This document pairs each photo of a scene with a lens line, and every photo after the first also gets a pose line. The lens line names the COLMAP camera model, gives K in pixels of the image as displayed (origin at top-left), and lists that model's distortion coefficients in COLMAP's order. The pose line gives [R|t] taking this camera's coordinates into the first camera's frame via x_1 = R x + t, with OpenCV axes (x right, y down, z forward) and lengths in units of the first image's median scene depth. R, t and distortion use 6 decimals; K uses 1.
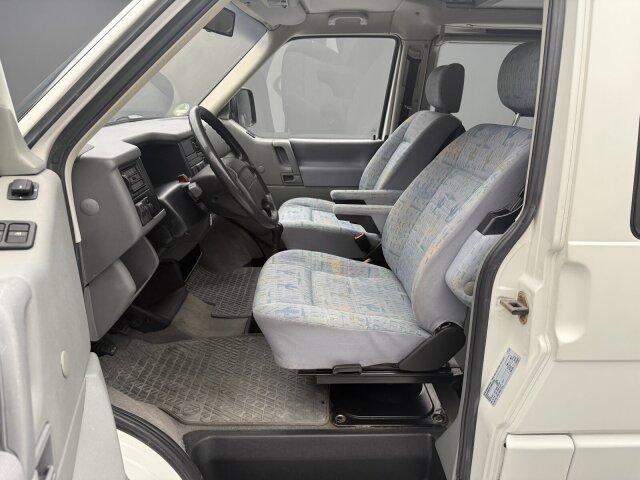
lens RADIAL K [[451.0, 0, 320.0], [0, 451.0, 240.0], [0, 0, 1]] dist [0.001171, -0.005595]
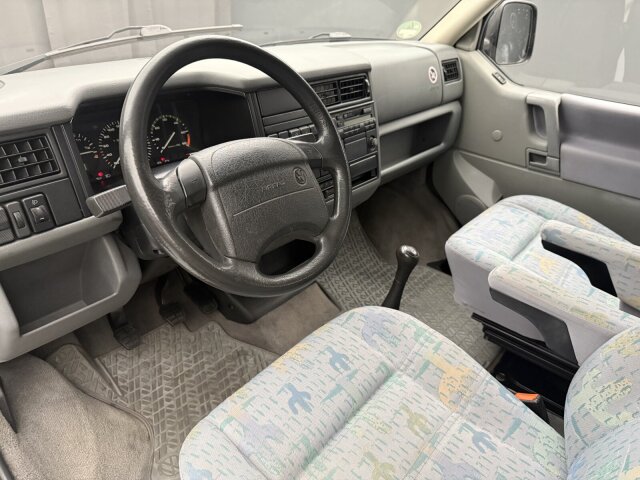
lens RADIAL K [[451.0, 0, 320.0], [0, 451.0, 240.0], [0, 0, 1]] dist [0.001171, -0.005595]
pose [[0.743298, 0.347238, -0.571781, 0.103992], [-0.242497, 0.936457, 0.253464, -0.120372], [0.623461, -0.049744, 0.780271, 0.332731]]
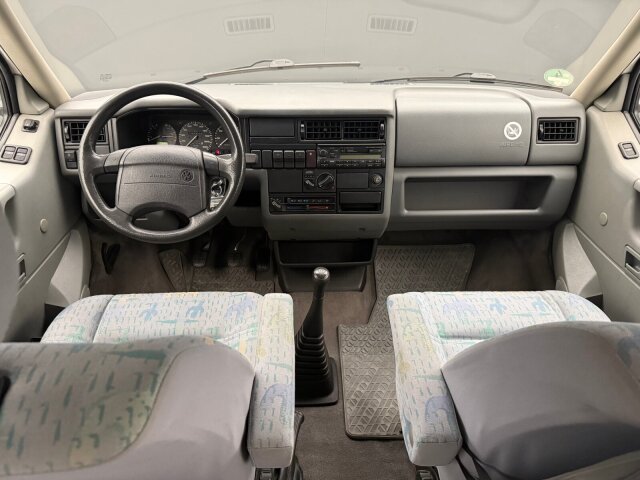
lens RADIAL K [[451.0, 0, 320.0], [0, 451.0, 240.0], [0, 0, 1]] dist [0.001171, -0.005595]
pose [[0.021870, 0.501549, -0.864853, 0.327104], [-0.319789, 0.823121, 0.469262, -0.278795], [0.947236, 0.266308, 0.178392, 0.609596]]
